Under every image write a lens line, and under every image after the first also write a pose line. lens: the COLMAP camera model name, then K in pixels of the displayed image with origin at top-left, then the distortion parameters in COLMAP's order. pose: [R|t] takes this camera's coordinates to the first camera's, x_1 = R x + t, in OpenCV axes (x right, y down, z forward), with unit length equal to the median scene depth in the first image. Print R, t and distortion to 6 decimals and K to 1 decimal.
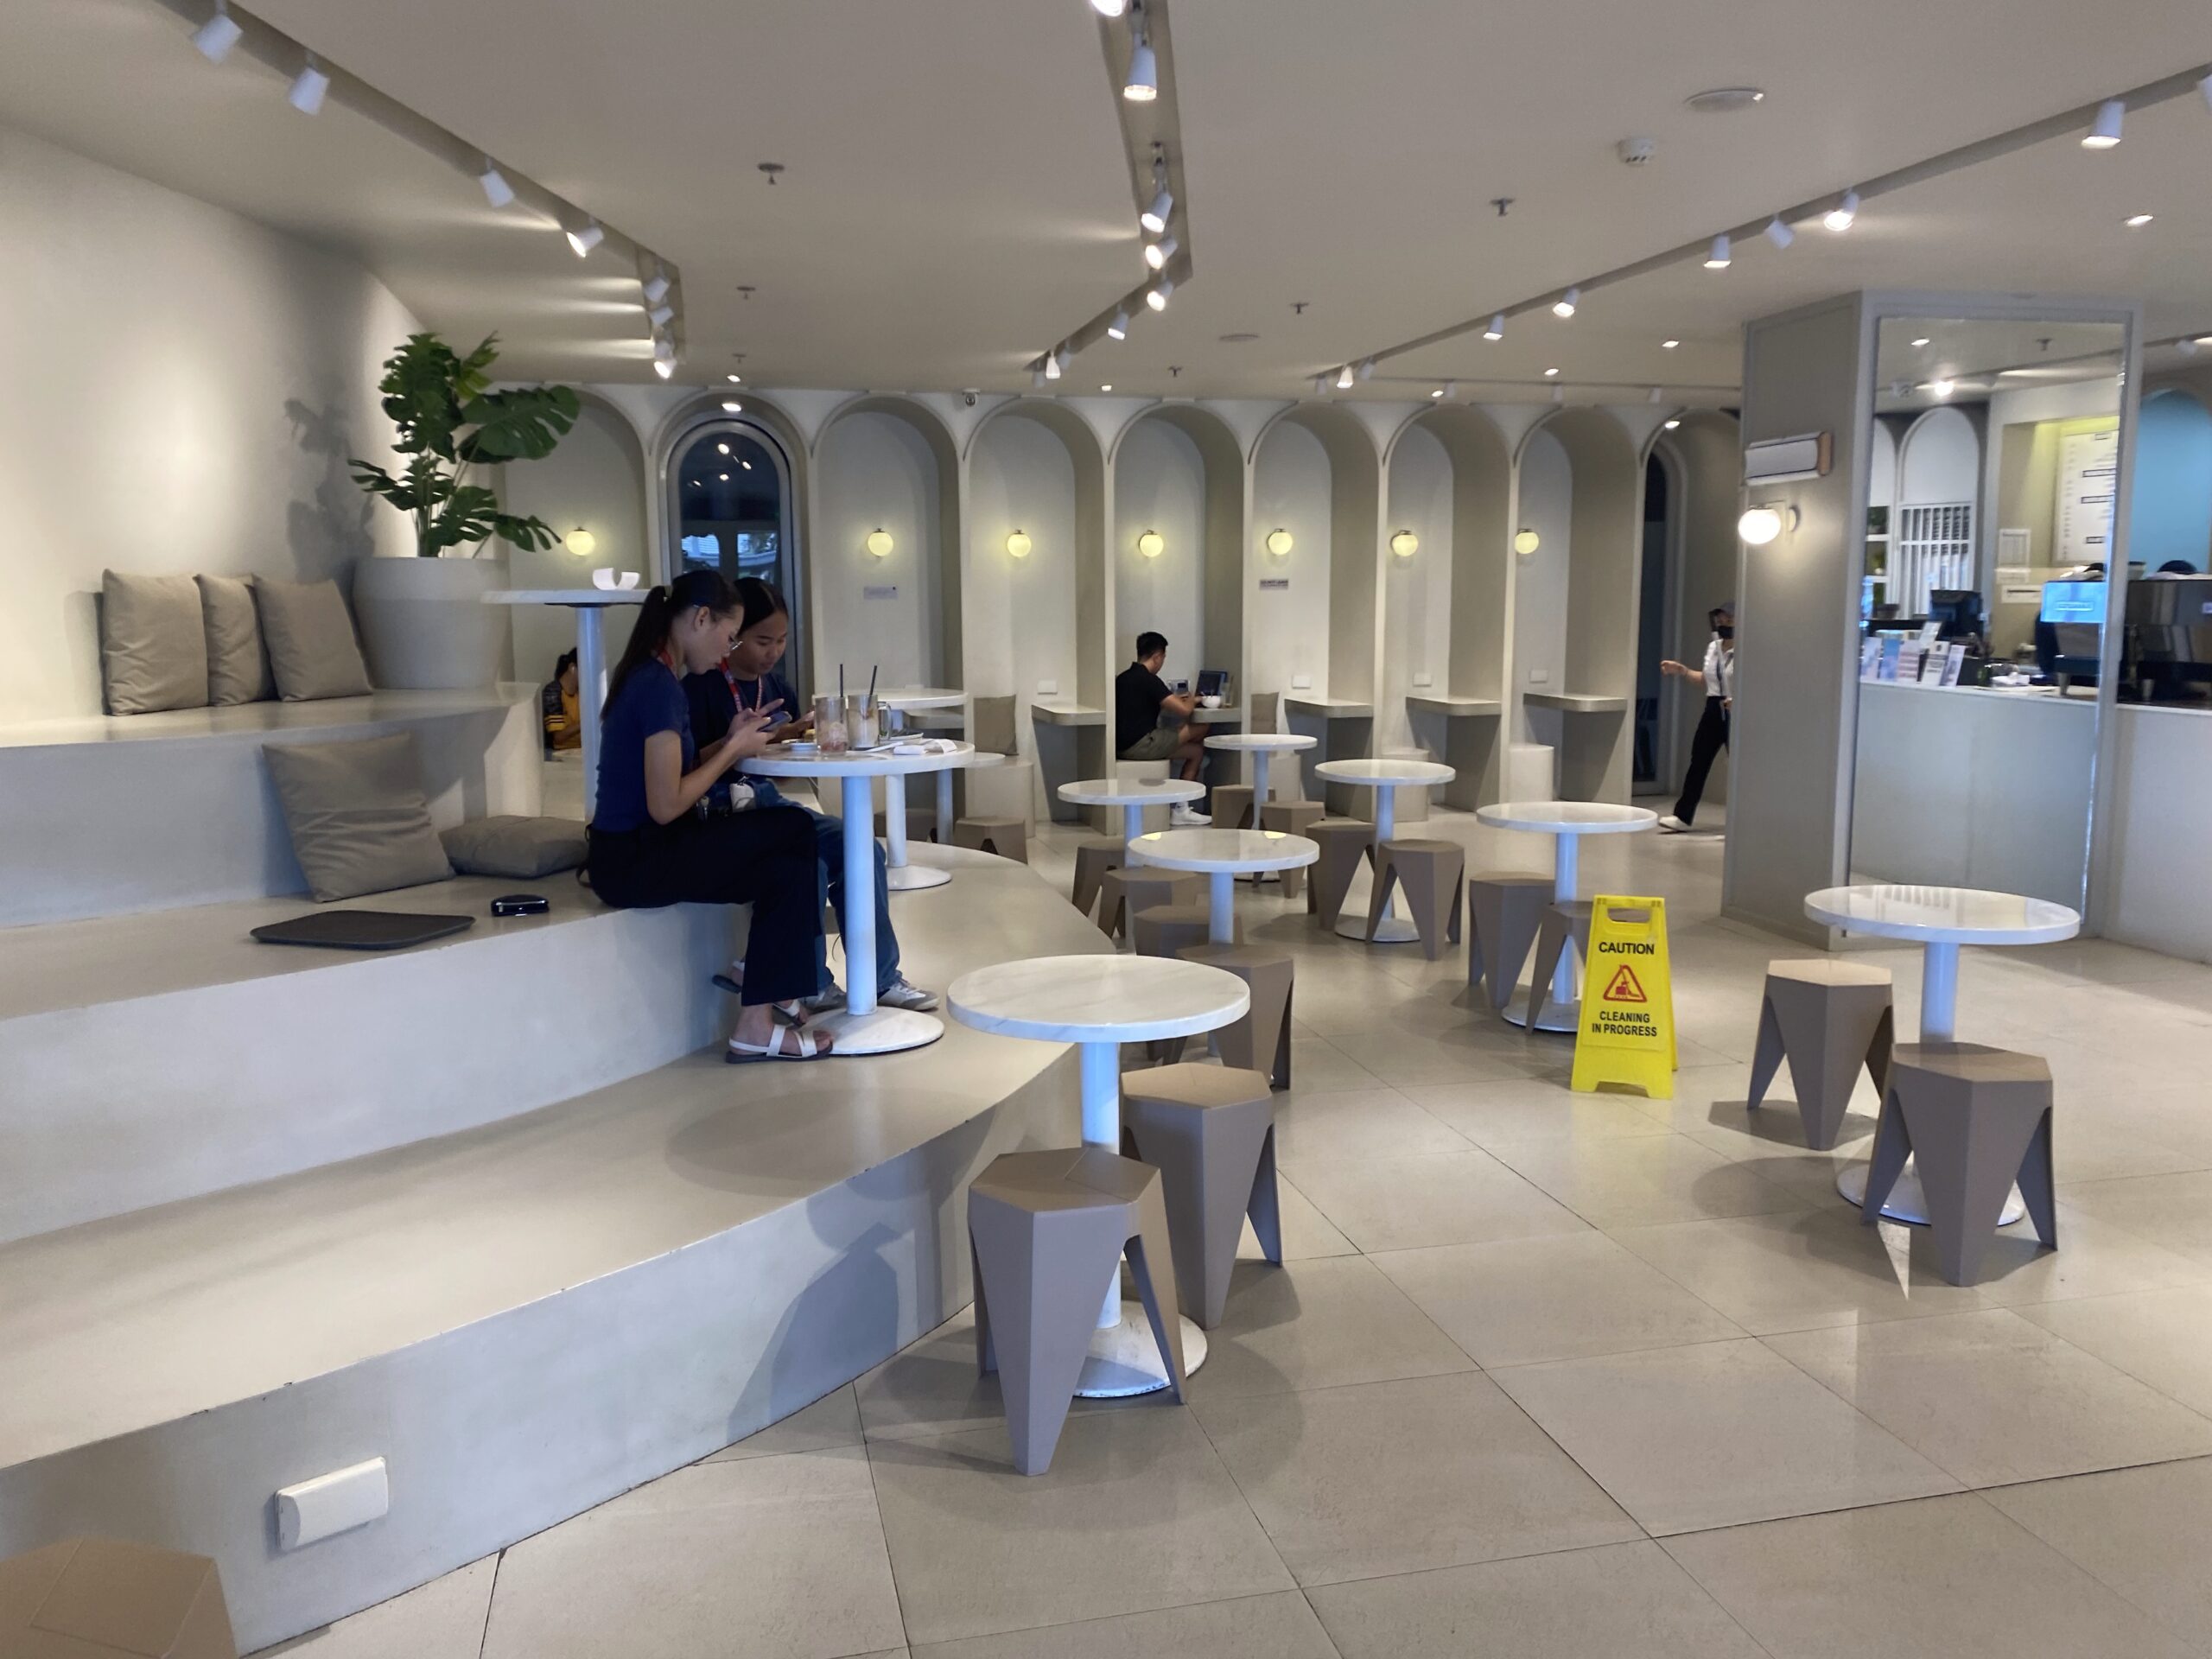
lens RADIAL K [[1695.3, 0, 1106.0], [0, 1695.3, 829.5], [0, 0, 1]] dist [-0.053676, 0.000860]
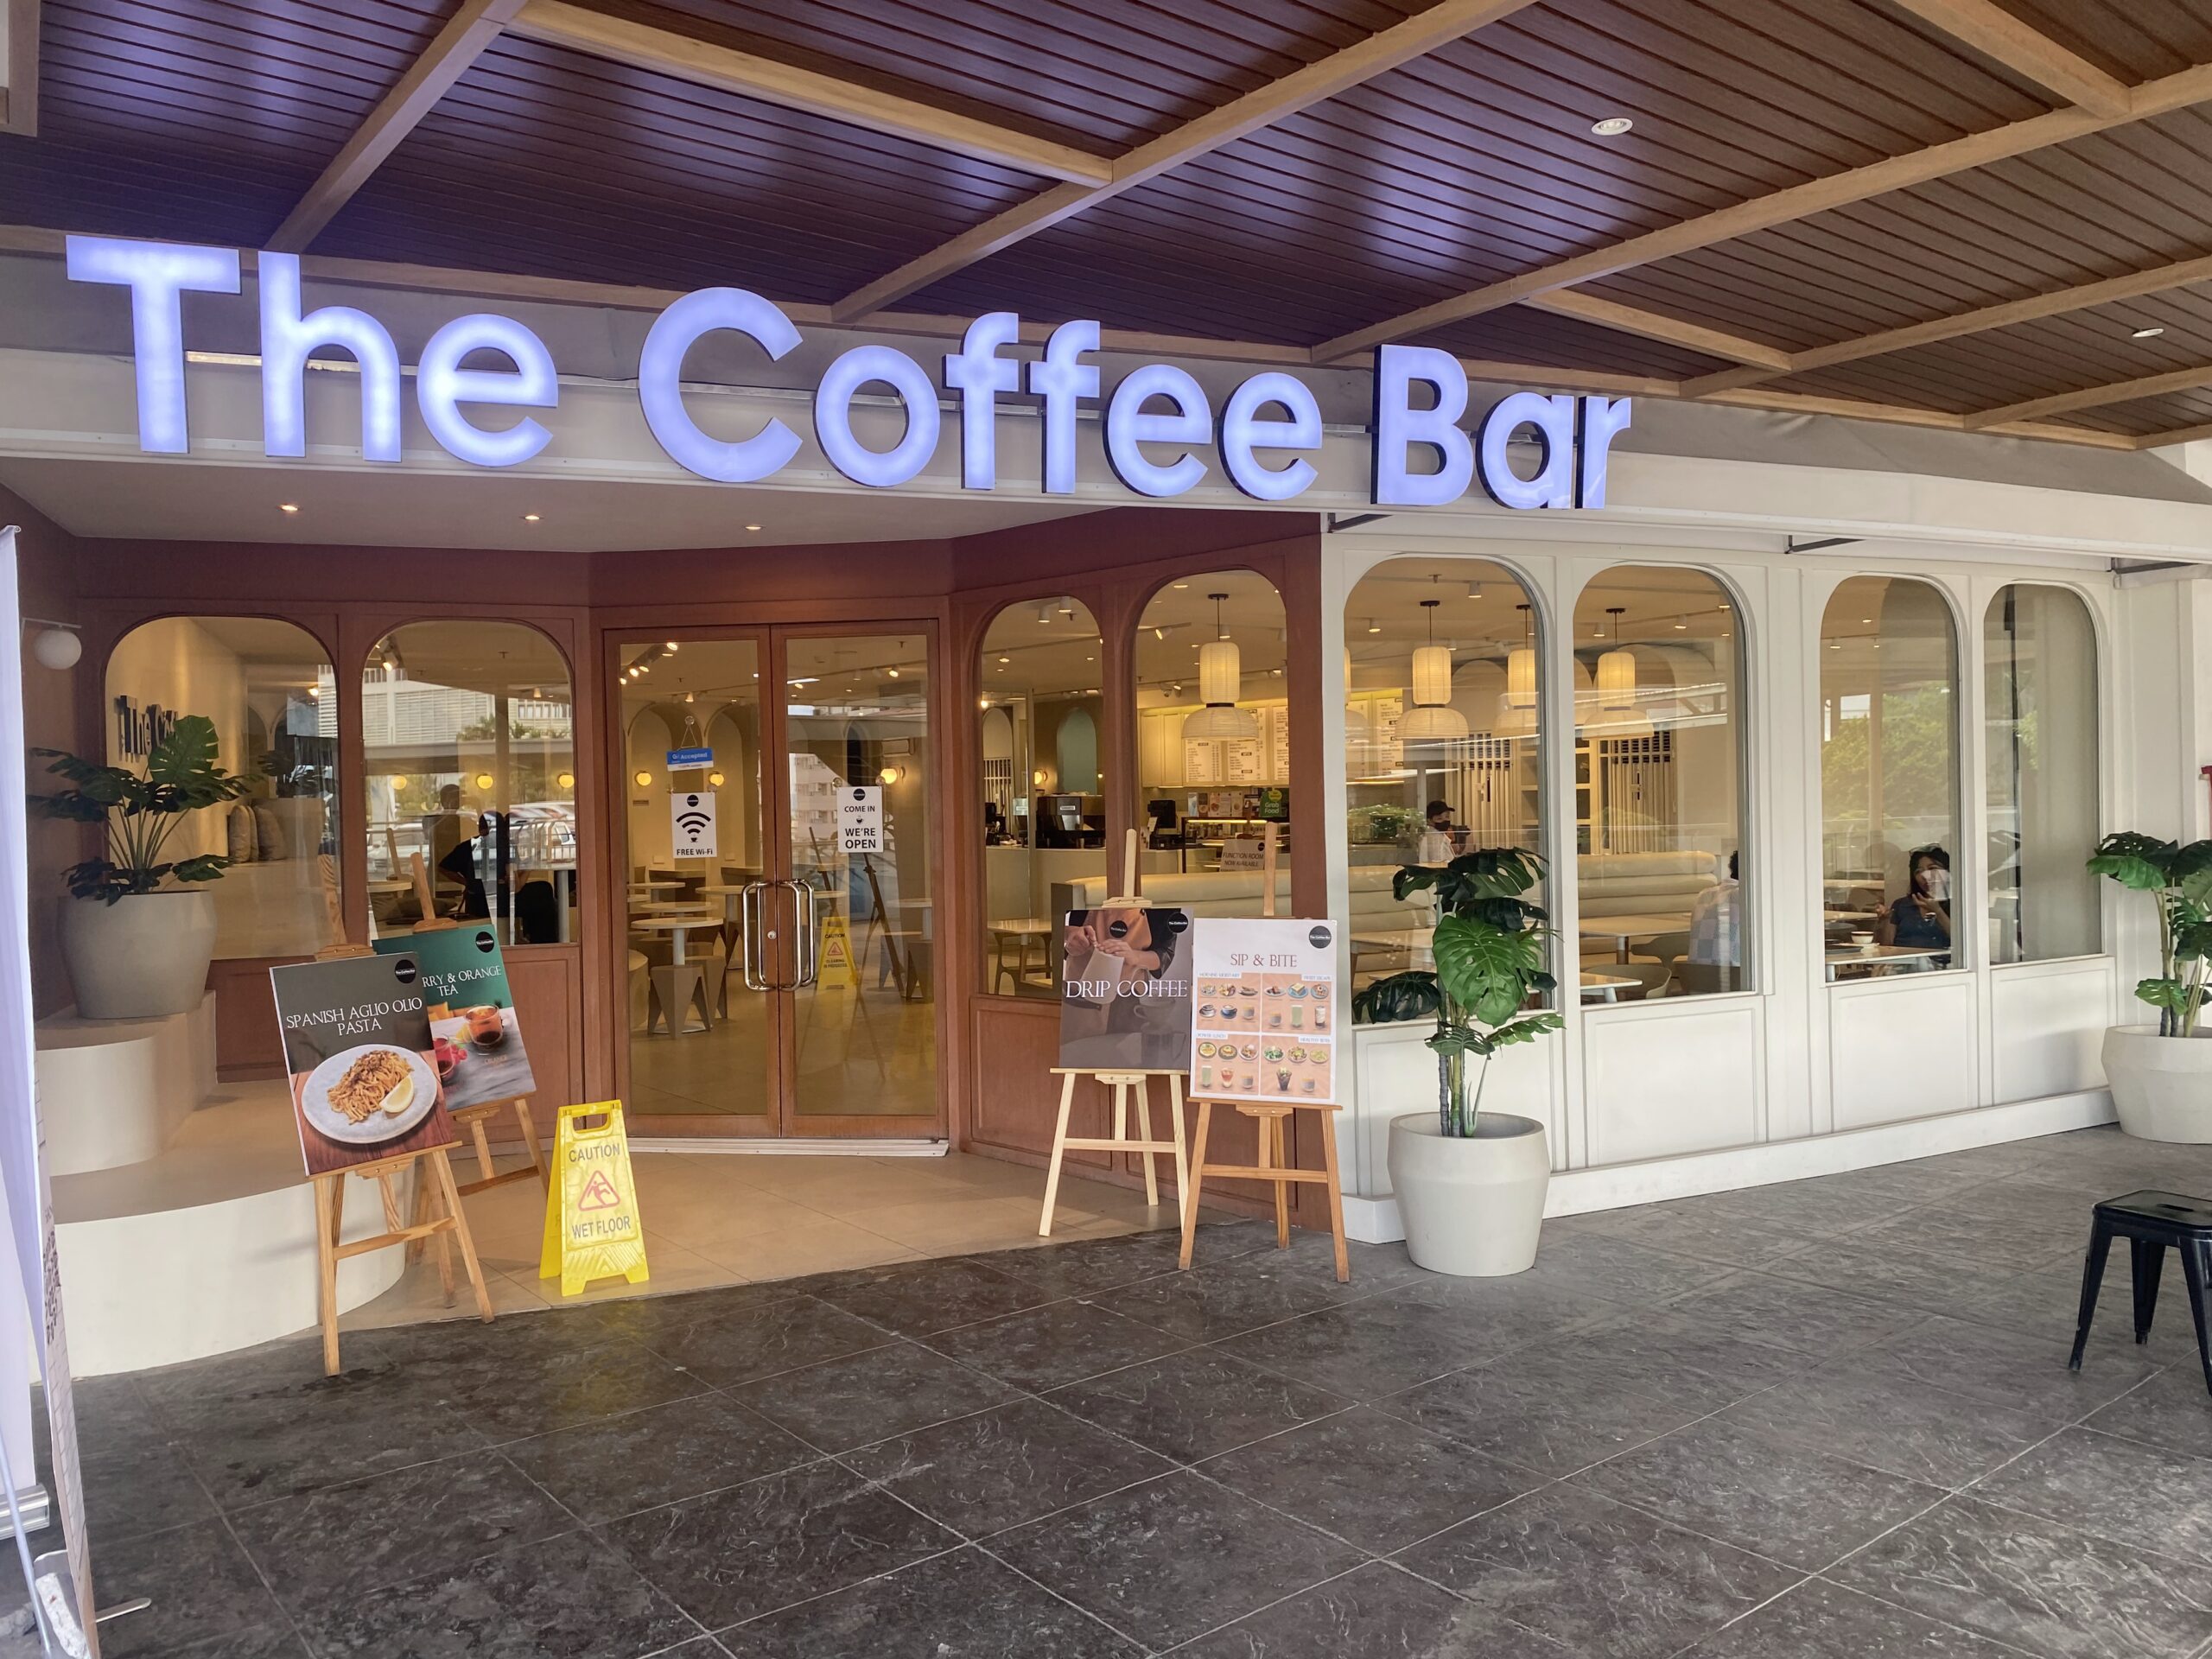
lens RADIAL K [[1695.3, 0, 1106.0], [0, 1695.3, 829.5], [0, 0, 1]] dist [-0.053676, 0.000860]
pose [[0.905945, -0.018002, 0.423012, -0.298675], [0.068913, 0.992043, -0.105368, 0.144099], [-0.417749, 0.124609, 0.899977, -1.113044]]
